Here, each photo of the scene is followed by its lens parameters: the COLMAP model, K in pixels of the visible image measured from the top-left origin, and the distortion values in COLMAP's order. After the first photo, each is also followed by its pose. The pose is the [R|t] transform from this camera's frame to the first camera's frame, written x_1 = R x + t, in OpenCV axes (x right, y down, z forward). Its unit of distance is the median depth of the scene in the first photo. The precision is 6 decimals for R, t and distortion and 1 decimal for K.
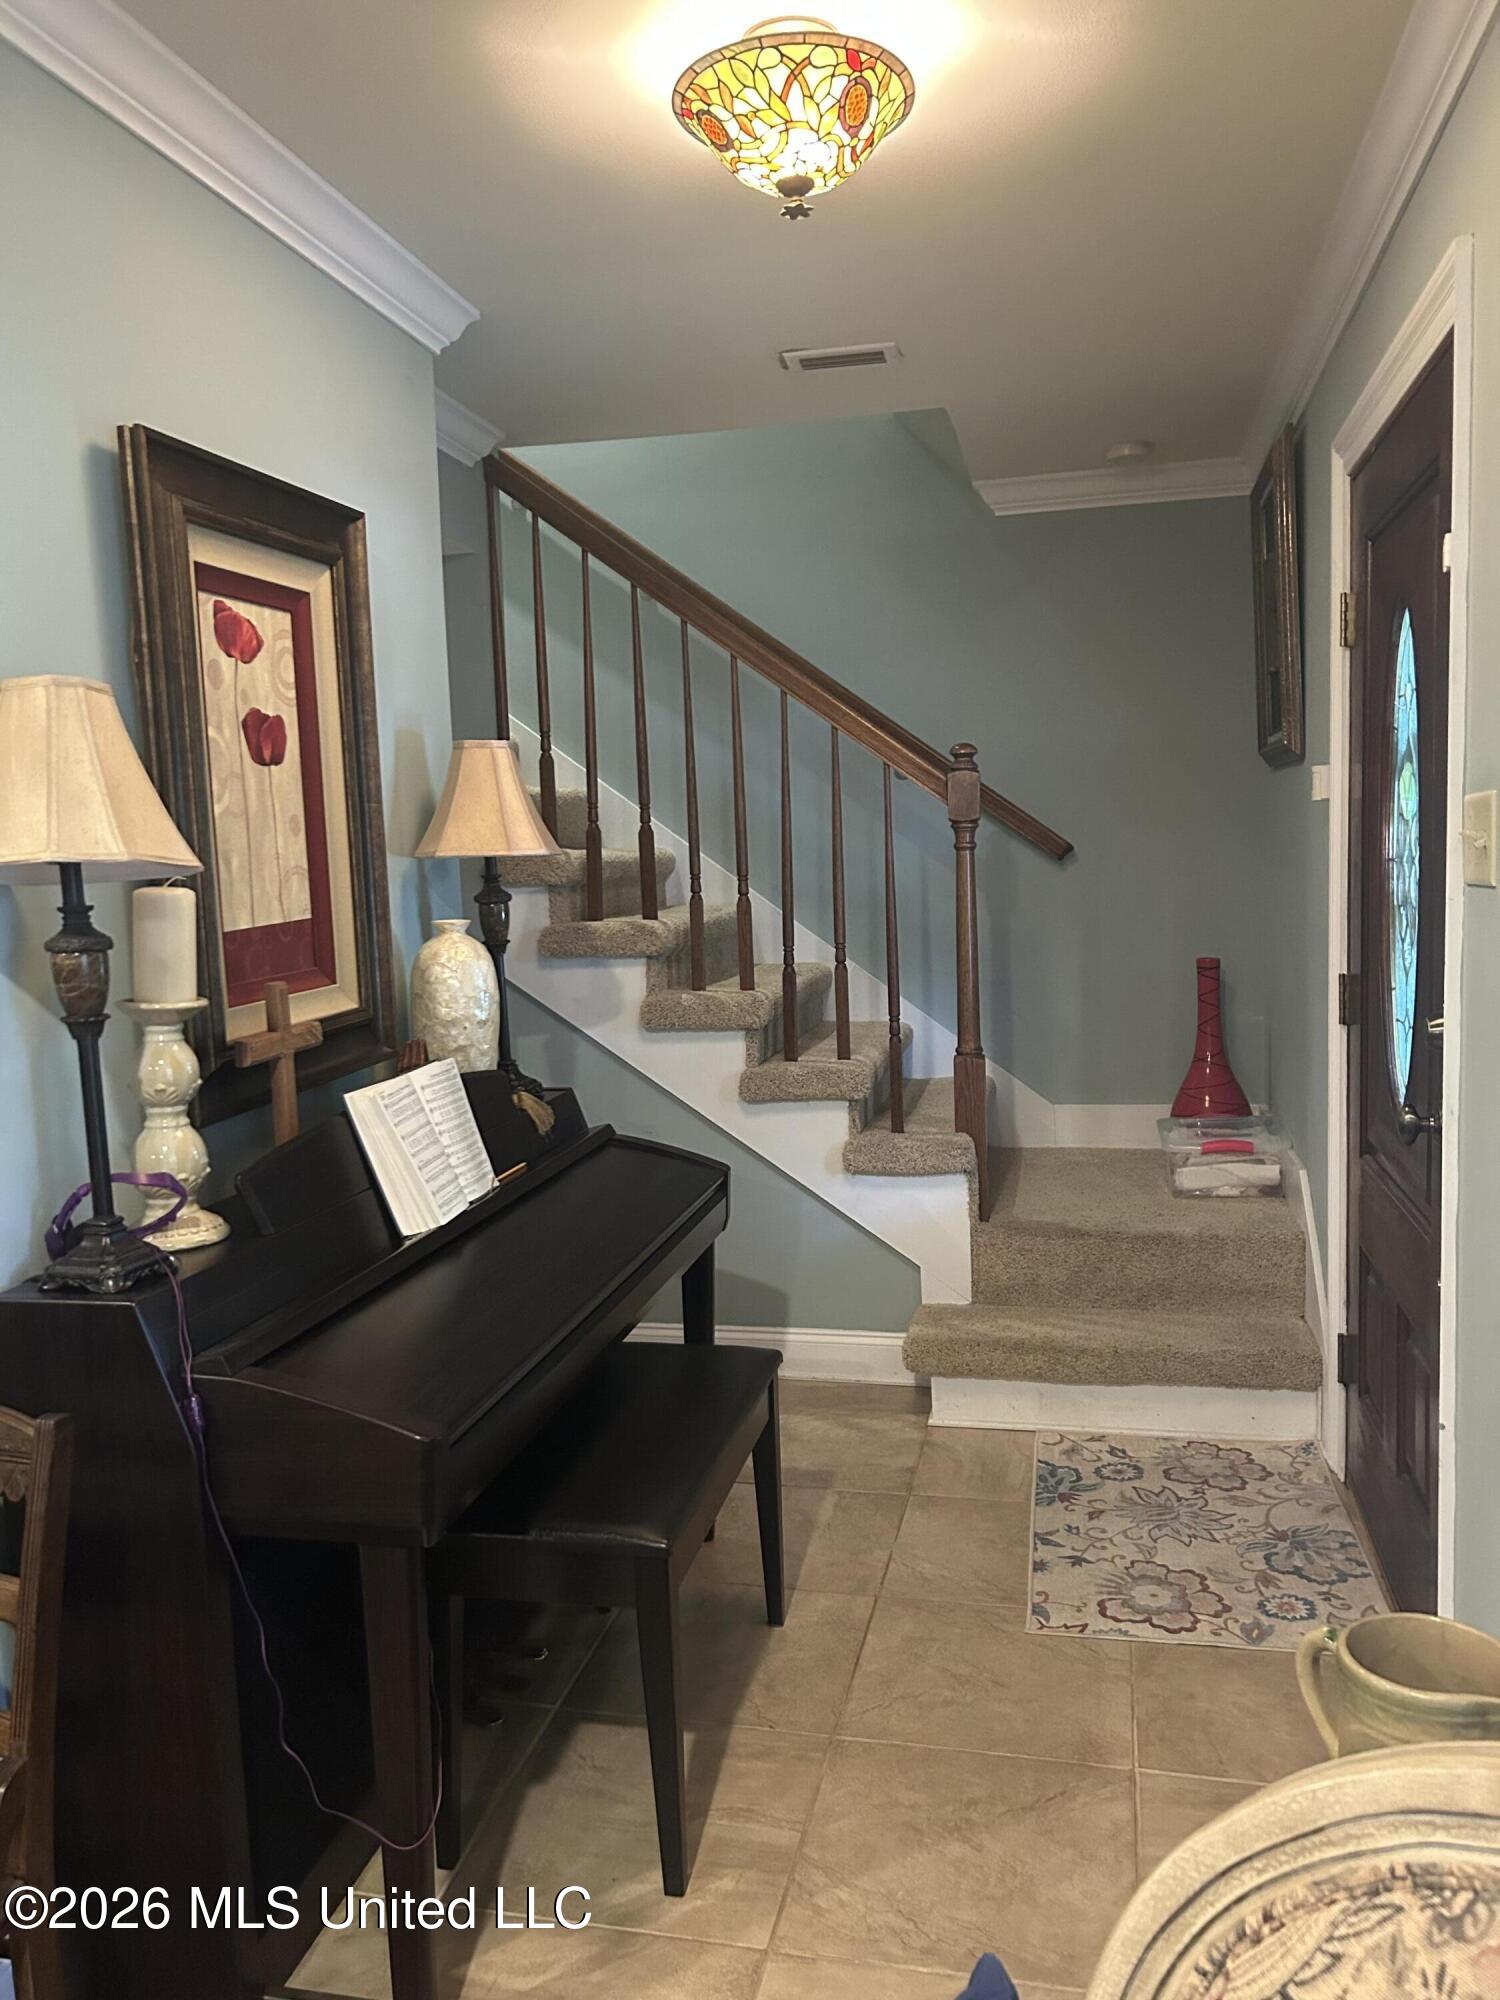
lens RADIAL K [[1507.8, 0, 750.1], [0, 1507.8, 1002.1], [0, 0, 1]] dist [0.048637, -0.036283]
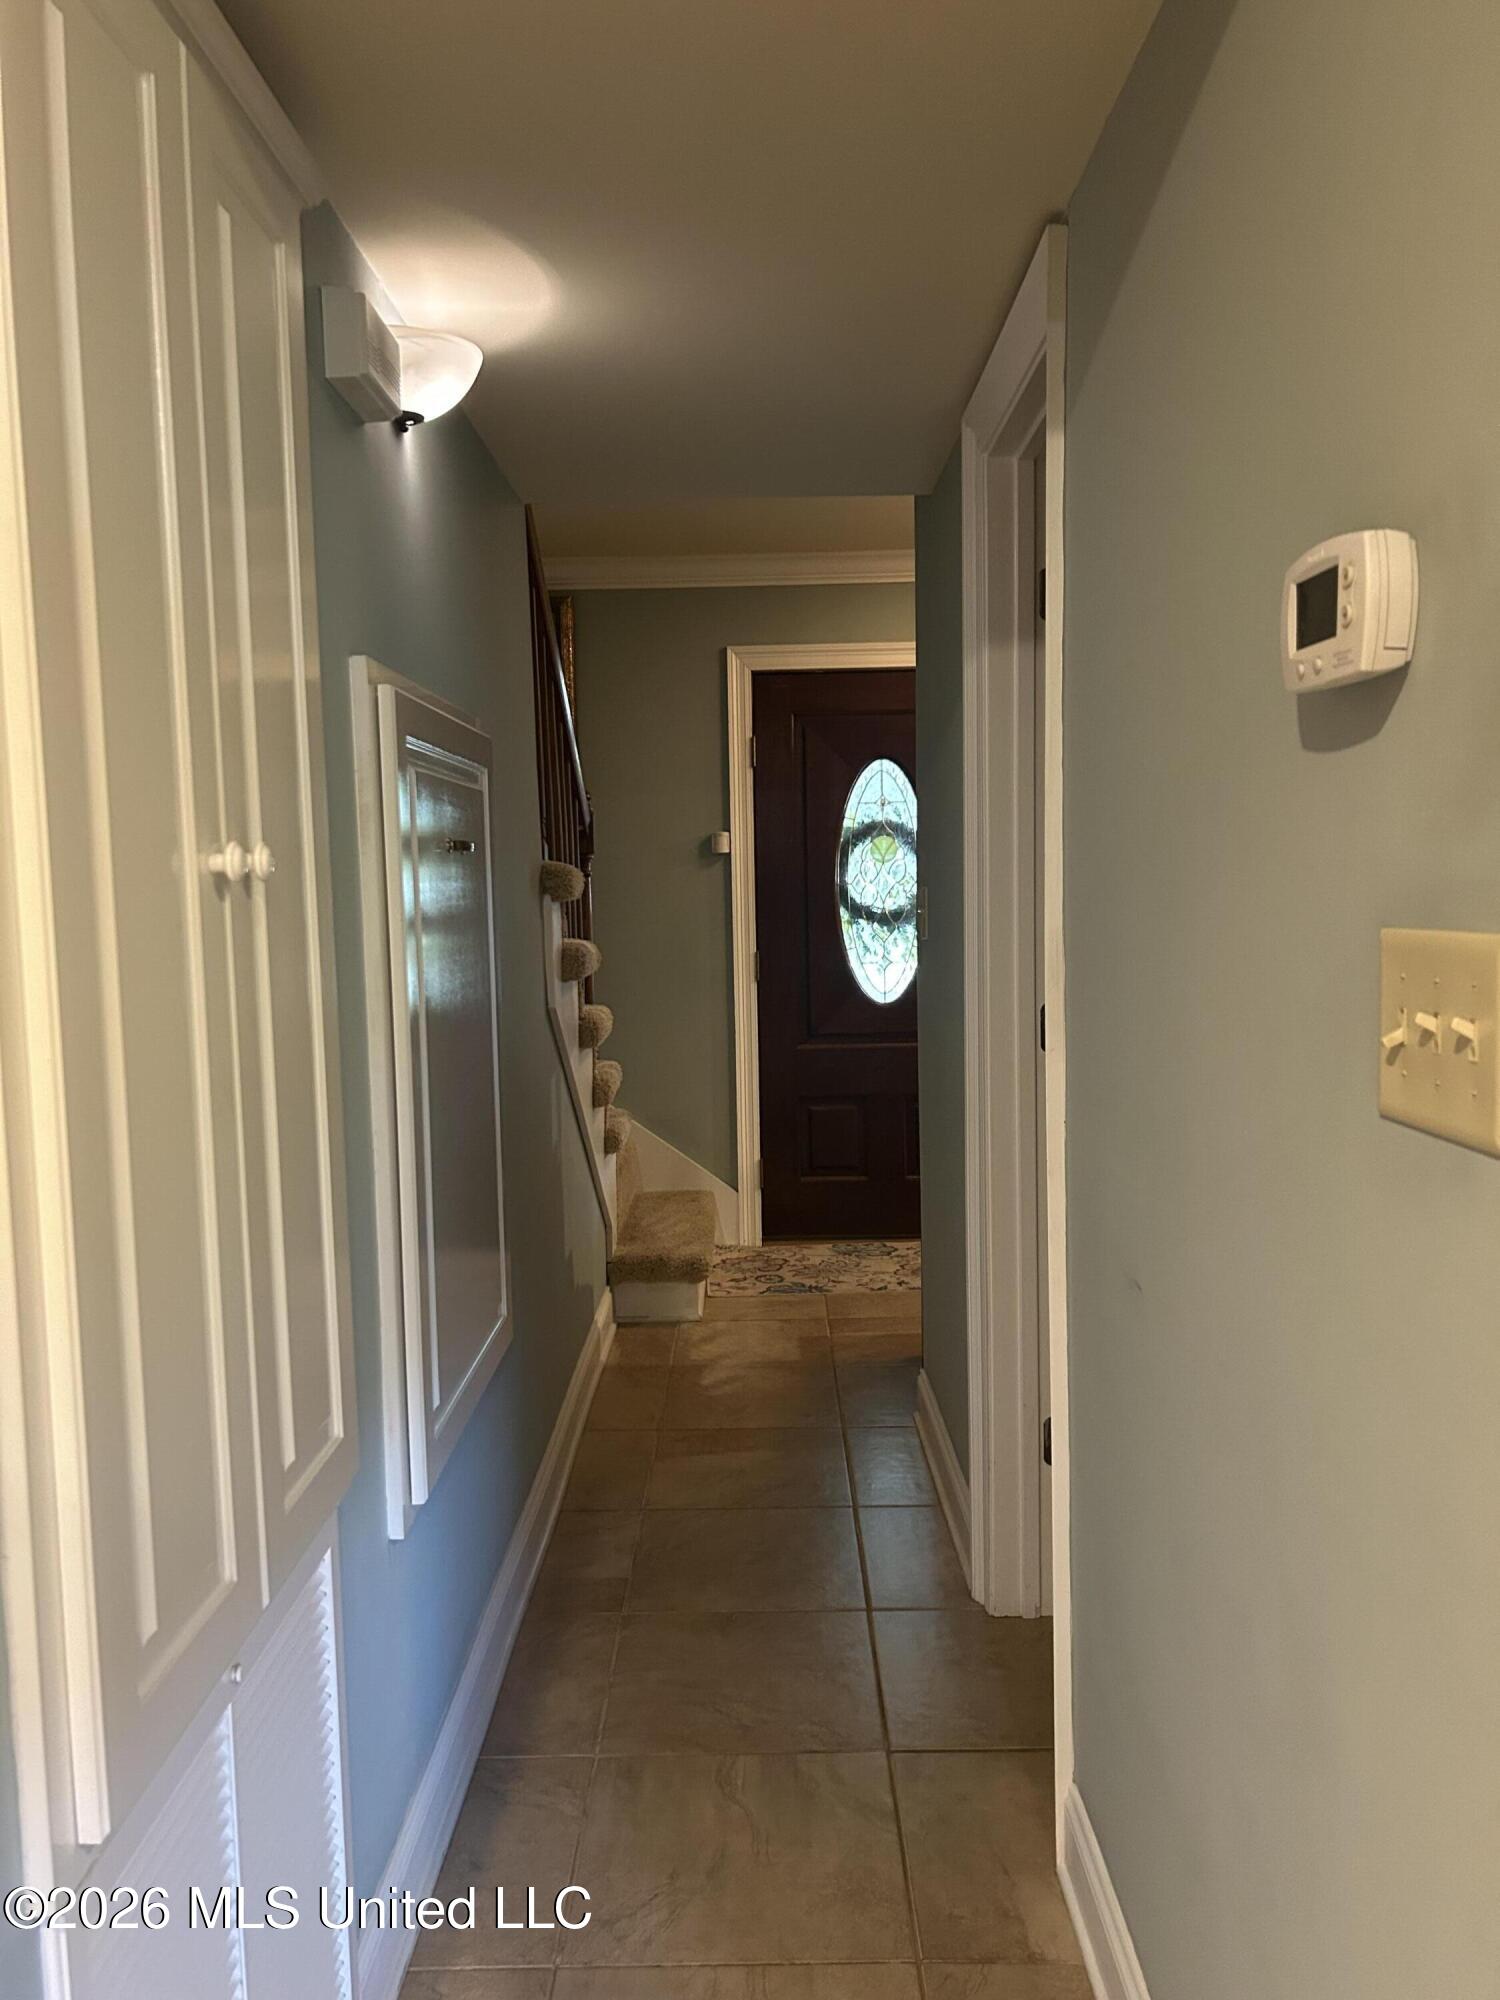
lens RADIAL K [[1507.8, 0, 749.0], [0, 1507.8, 1000.9], [0, 0, 1]] dist [0.048637, -0.036283]
pose [[-0.219590, -0.045604, 0.974526, -1.292515], [0.120787, 0.989950, 0.073543, -0.090340], [-0.968086, 0.133860, -0.211875, 1.366863]]
